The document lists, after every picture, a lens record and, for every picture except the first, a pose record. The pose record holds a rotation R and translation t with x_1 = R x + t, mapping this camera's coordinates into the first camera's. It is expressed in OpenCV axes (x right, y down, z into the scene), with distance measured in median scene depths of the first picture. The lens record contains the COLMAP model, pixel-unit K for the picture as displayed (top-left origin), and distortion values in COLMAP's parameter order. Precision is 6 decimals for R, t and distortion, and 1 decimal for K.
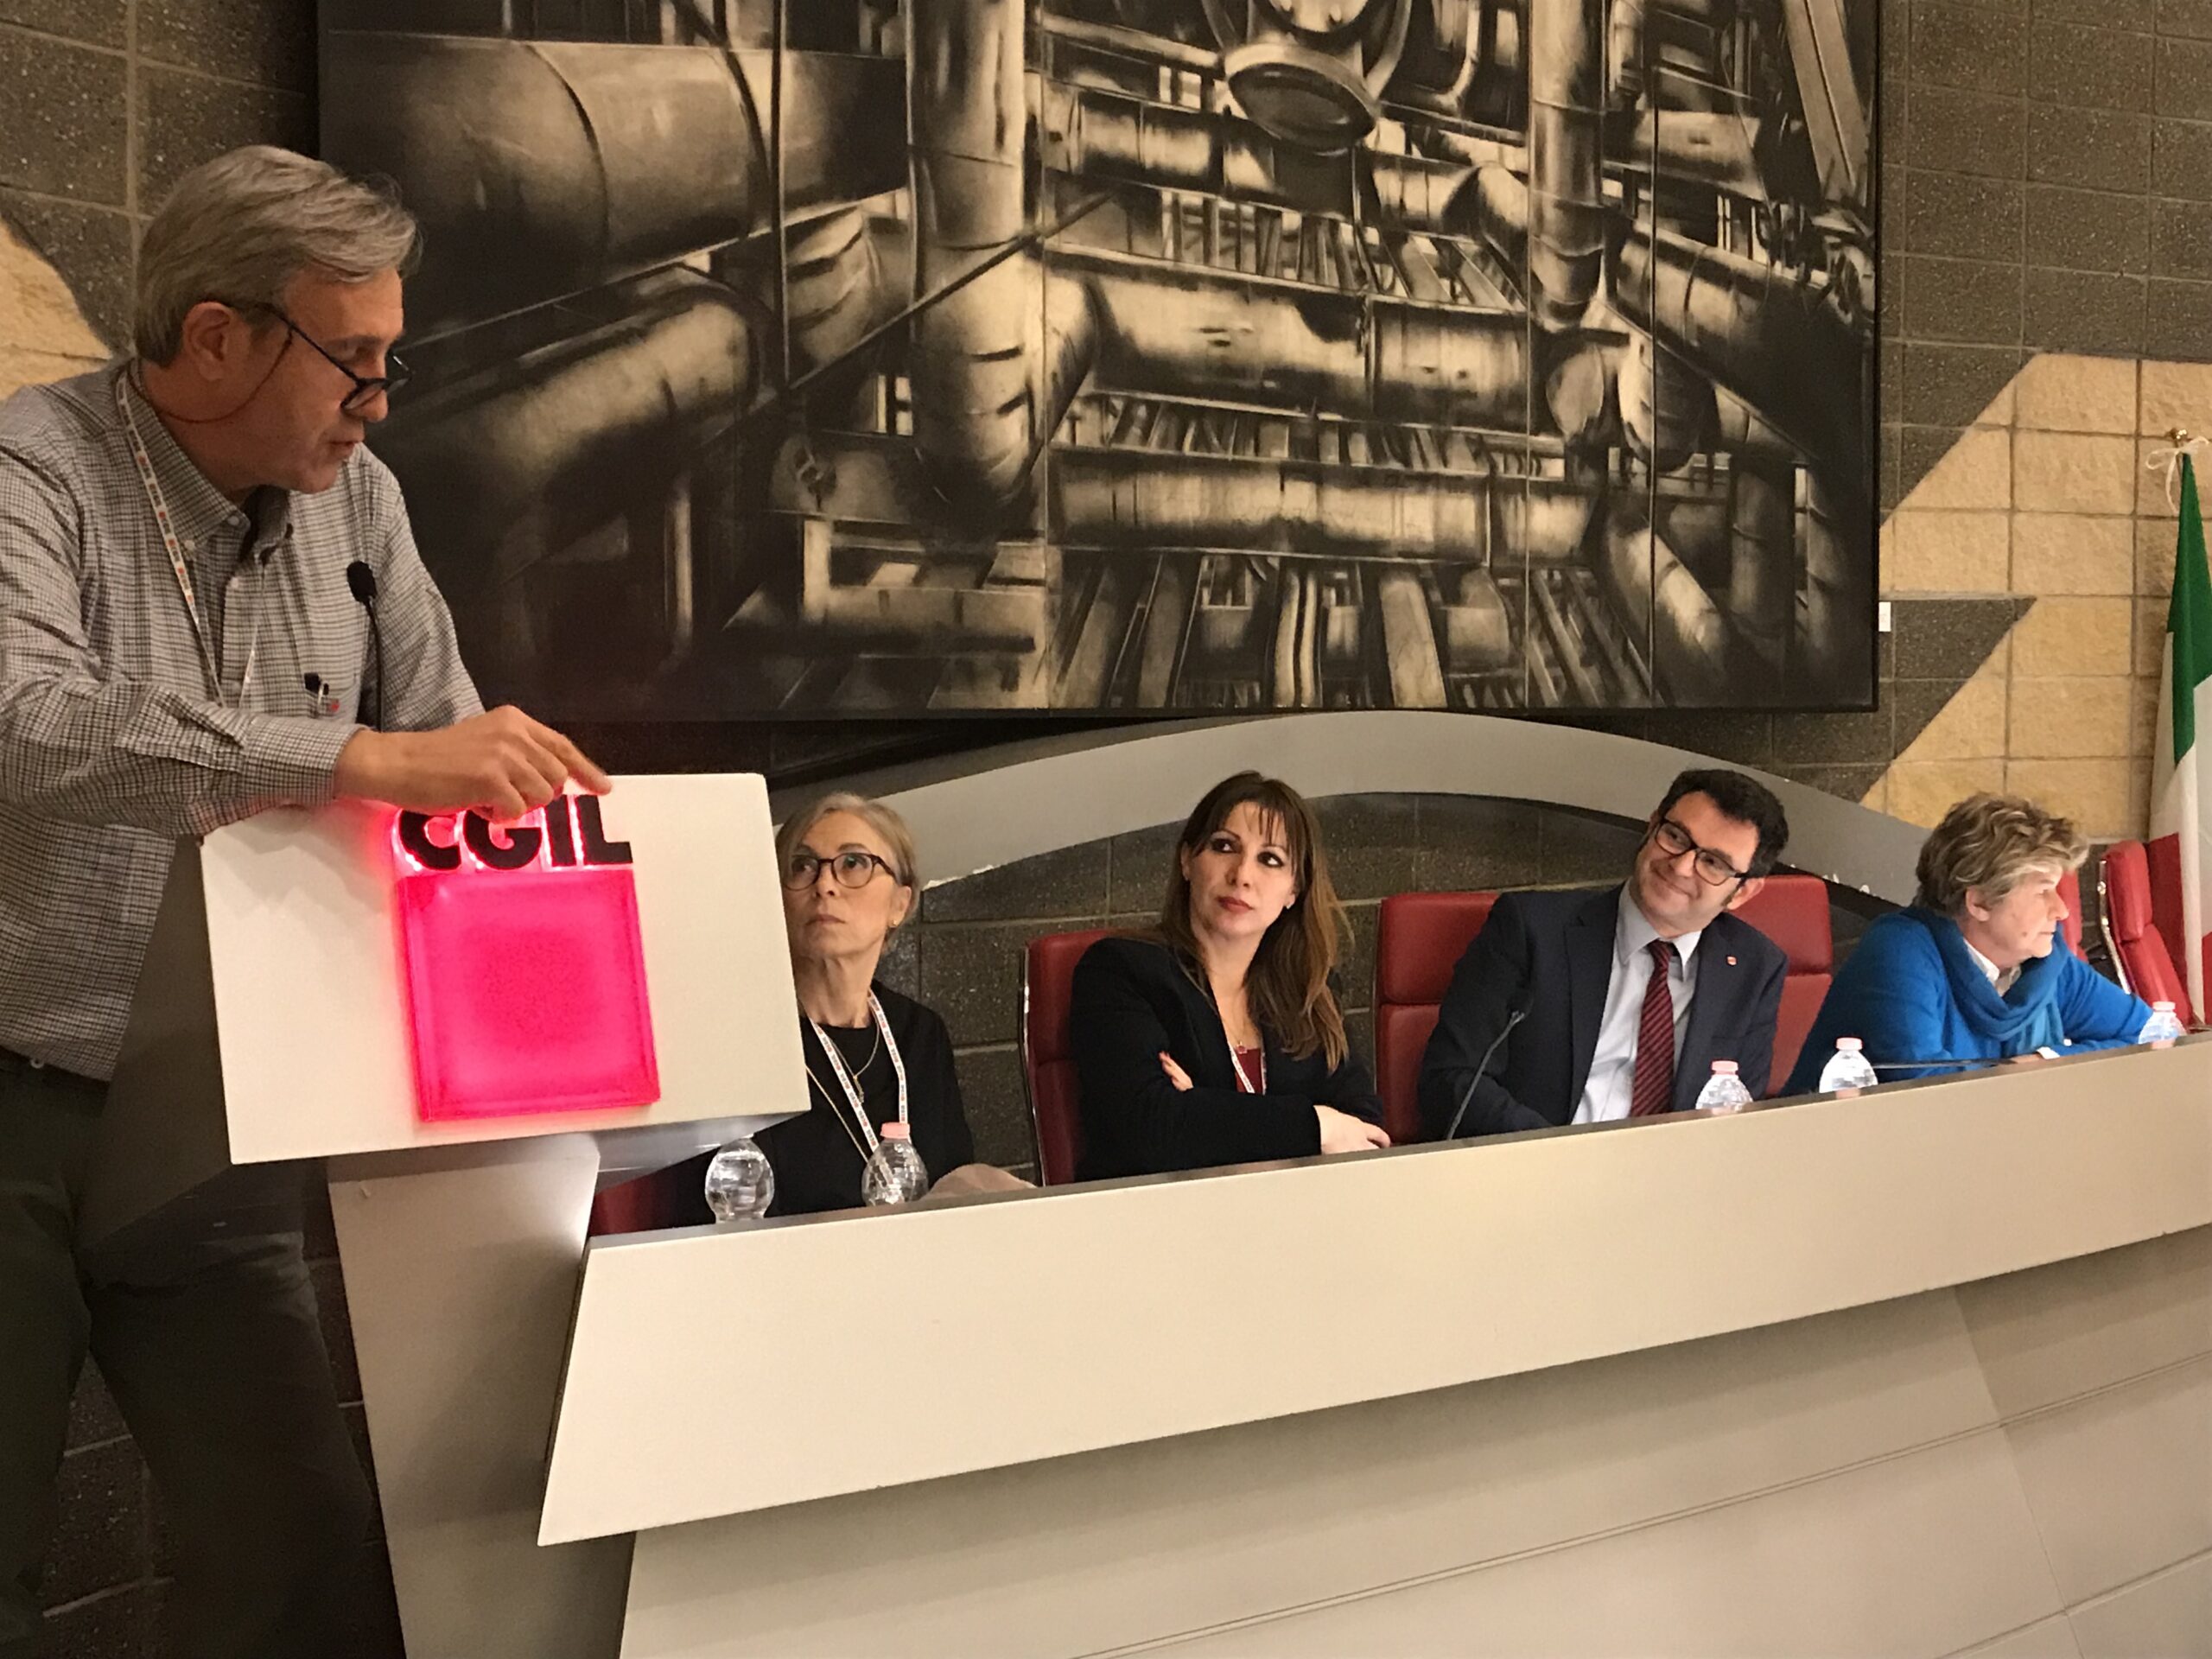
lens RADIAL K [[2812.5, 0, 1057.8], [0, 2812.5, 842.1], [0, 0, 1]] dist [0.056118, 0.000000]
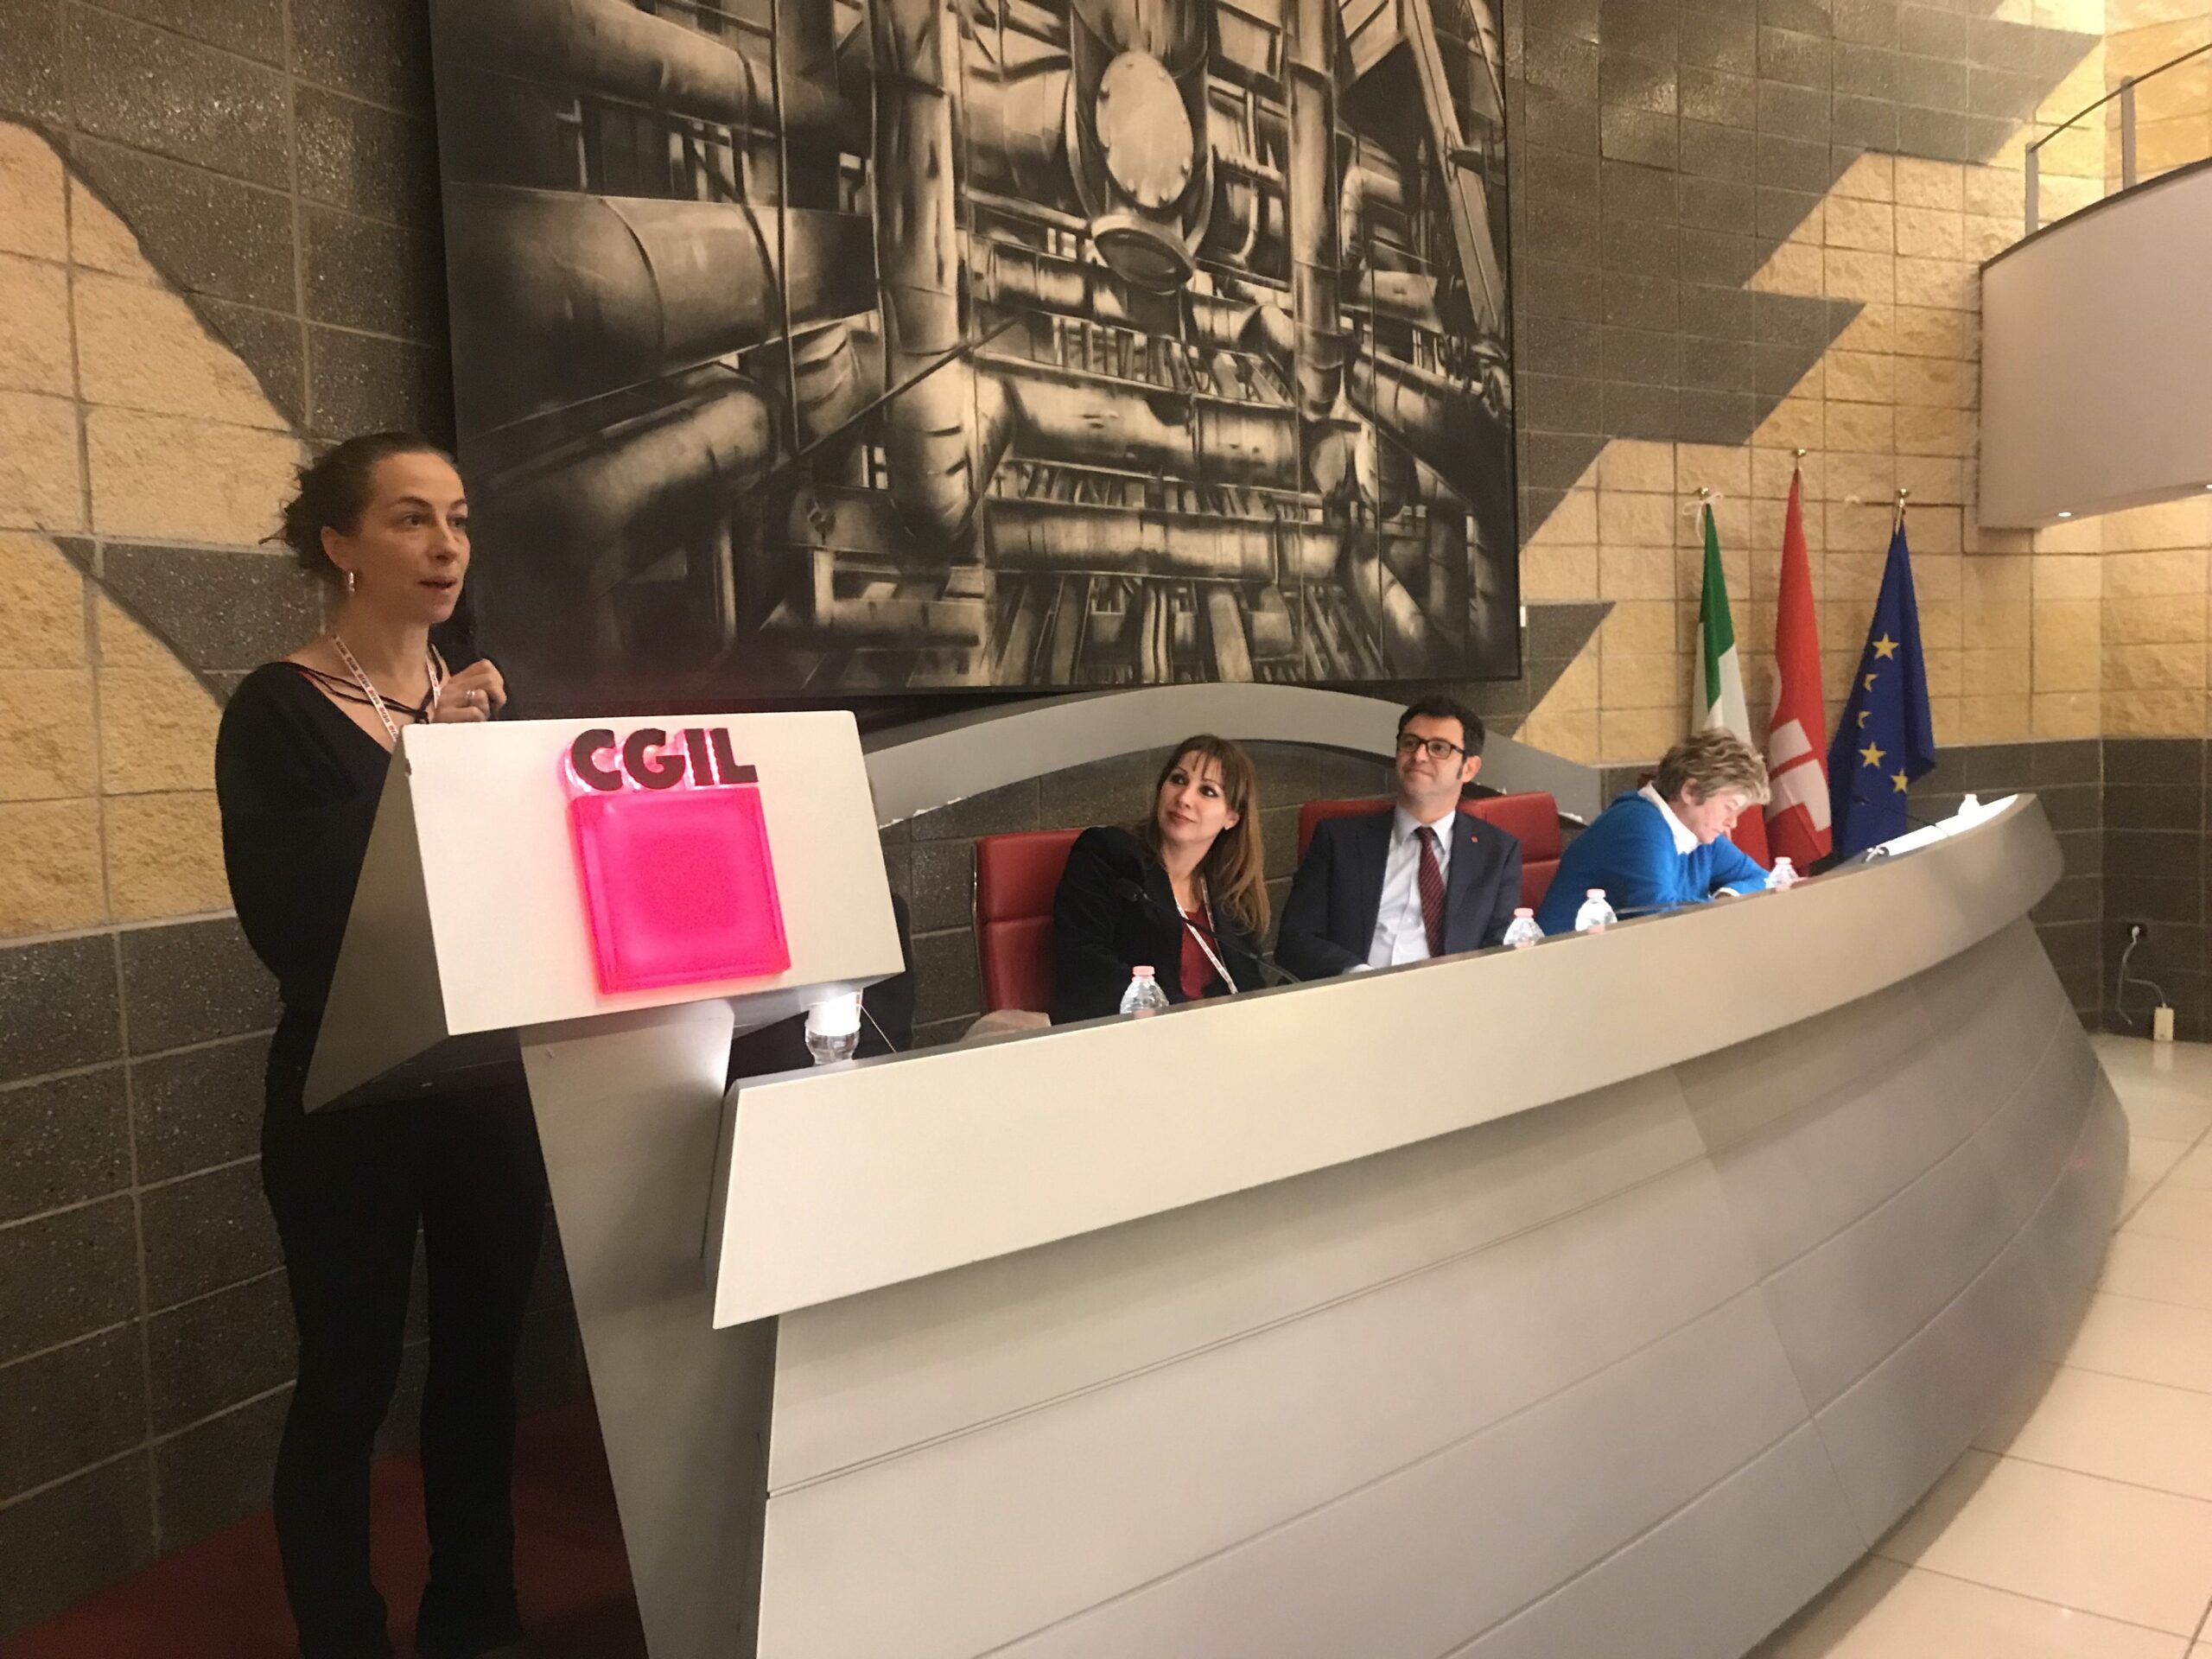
lens RADIAL K [[1833.2, 0, 1120.2], [0, 1833.2, 813.6], [0, 0, 1]] dist [0.034027, -0.020754]
pose [[0.993107, -0.039784, 0.110256, -0.043746], [0.039073, 0.999199, 0.008598, 0.011272], [-0.110510, -0.004231, 0.993866, 0.089845]]
